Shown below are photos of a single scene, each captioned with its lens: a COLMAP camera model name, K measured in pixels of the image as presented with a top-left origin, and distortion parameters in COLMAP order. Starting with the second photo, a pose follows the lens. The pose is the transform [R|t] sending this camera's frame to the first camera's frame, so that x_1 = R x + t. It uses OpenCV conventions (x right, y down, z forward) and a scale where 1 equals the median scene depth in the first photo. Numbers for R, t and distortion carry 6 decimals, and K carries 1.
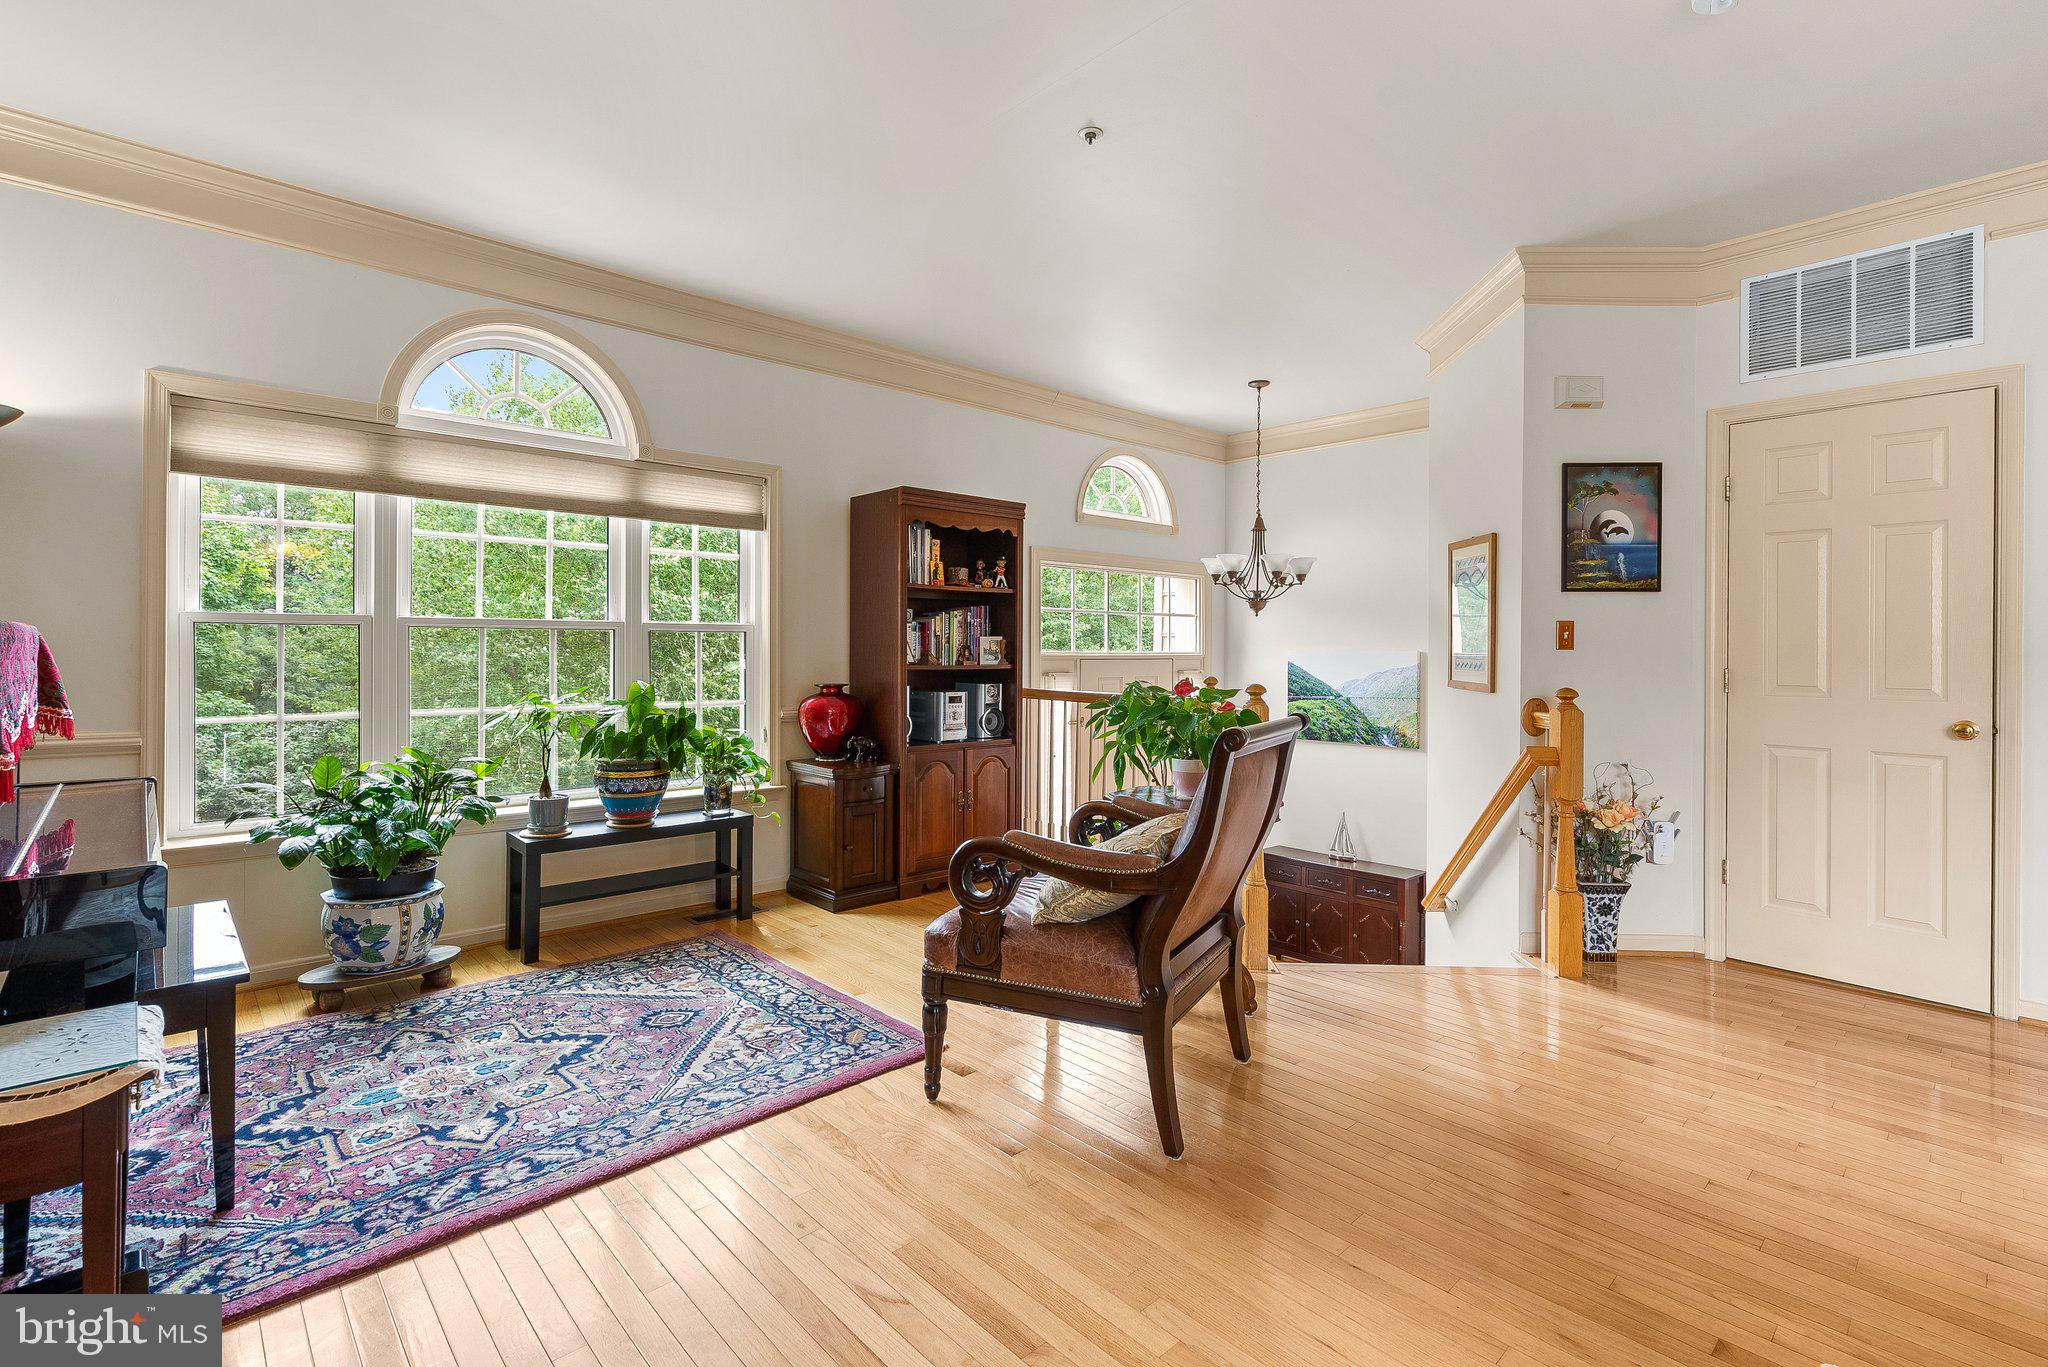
lens RADIAL K [[946.3, 0, 1016.3], [0, 946.3, 645.9], [0, 0, 1]] dist [0.010447, 0.000303]
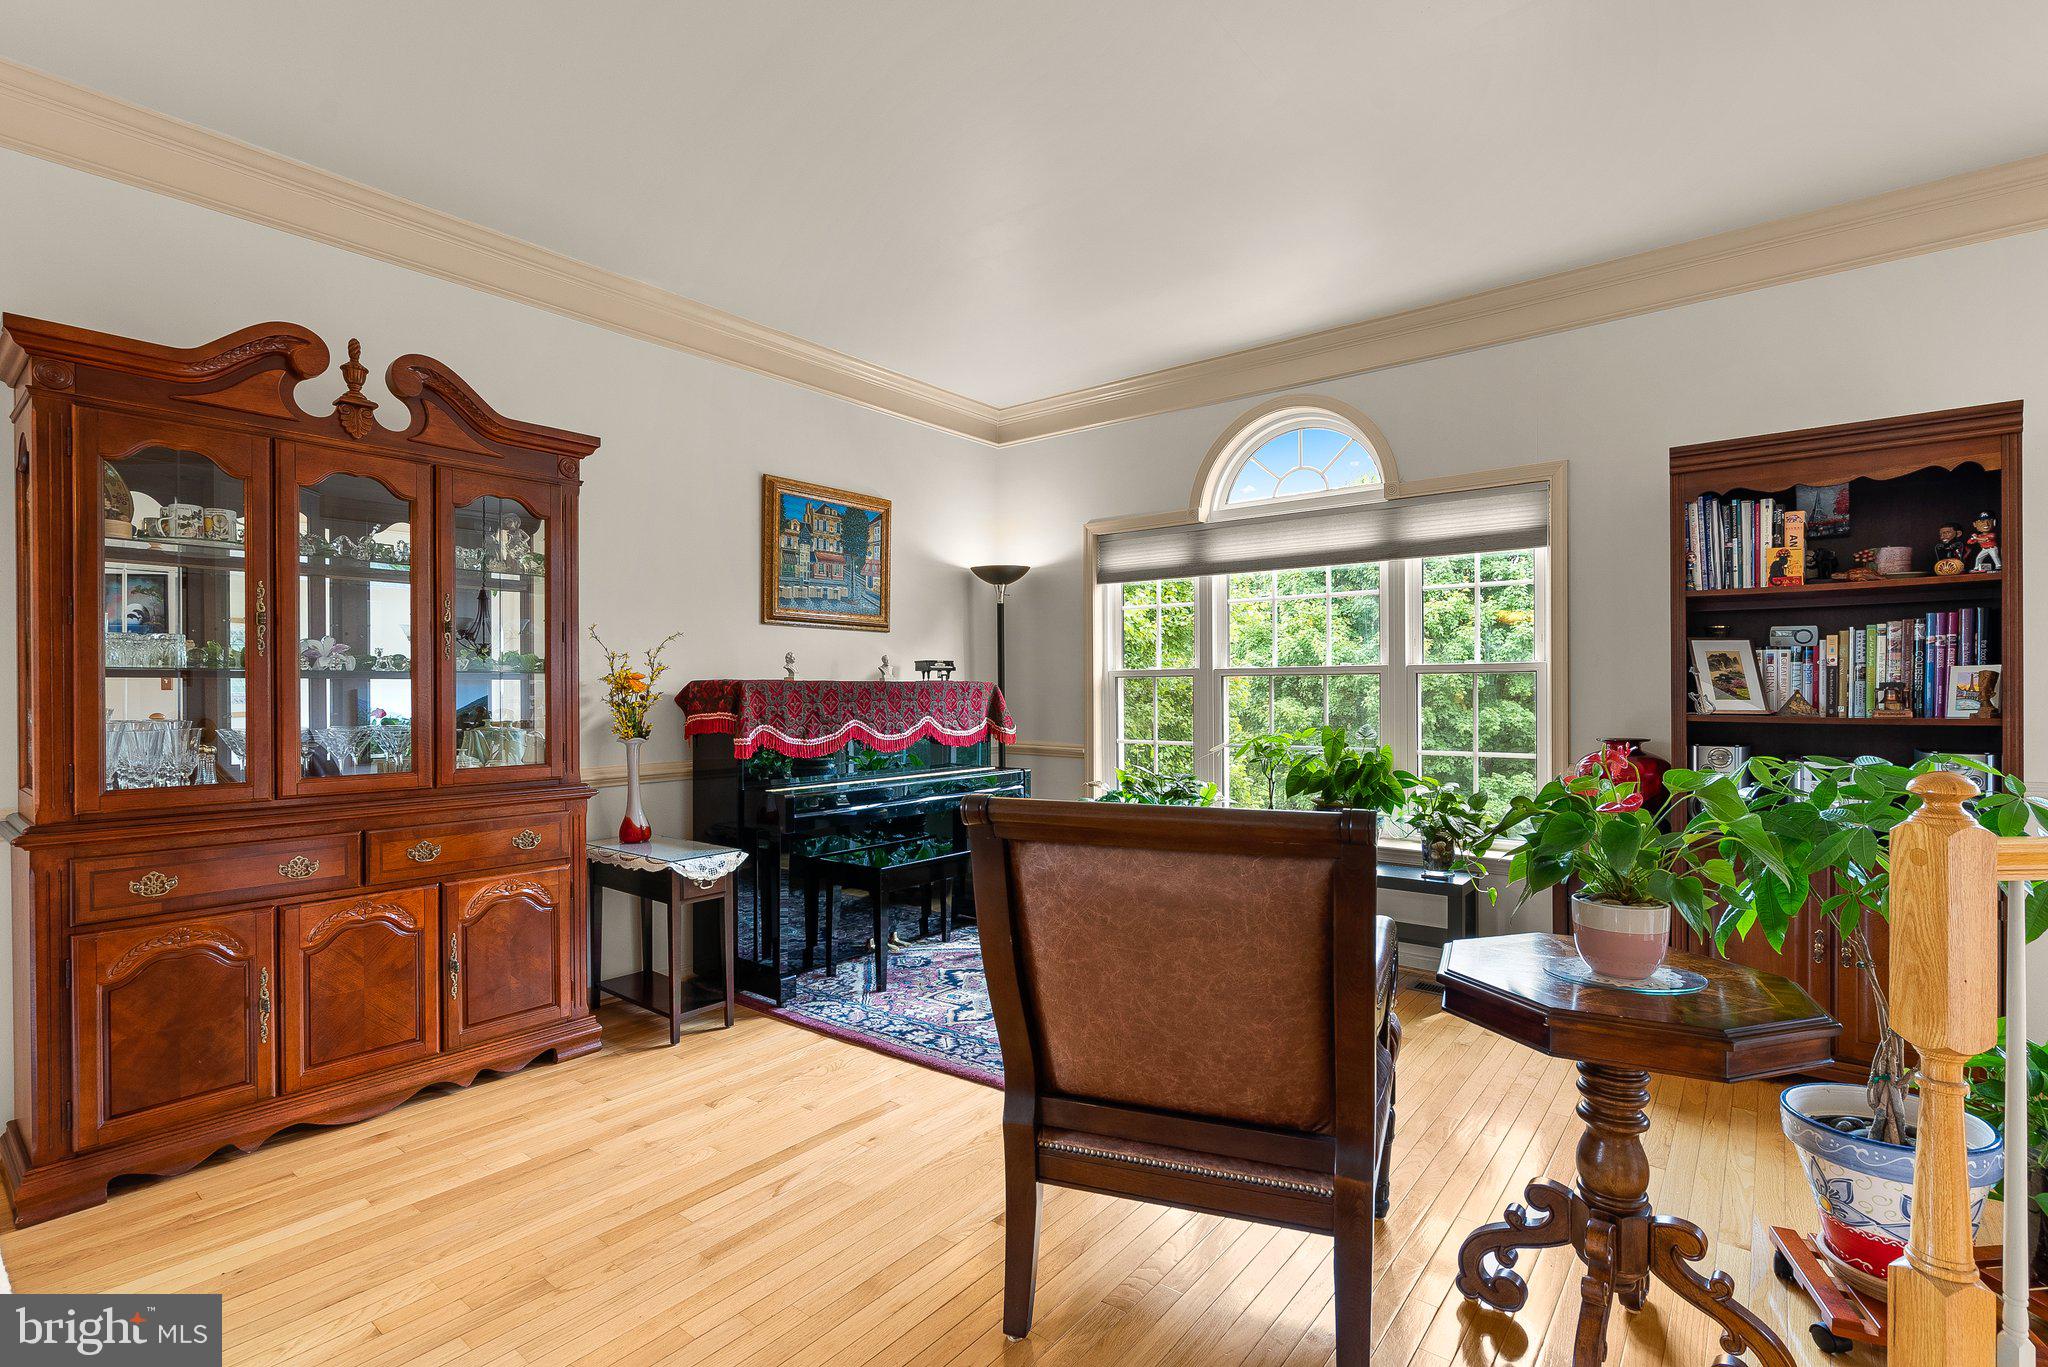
lens RADIAL K [[953.2, 0, 1024.0], [0, 953.2, 683.5], [0, 0, 1]] dist [0.004270, 0.000578]
pose [[0.157604, -0.014839, -0.987391, 0.589075], [0.007526, 0.999876, -0.013825, 0.005819], [0.987474, -0.005252, 0.157696, 0.538836]]
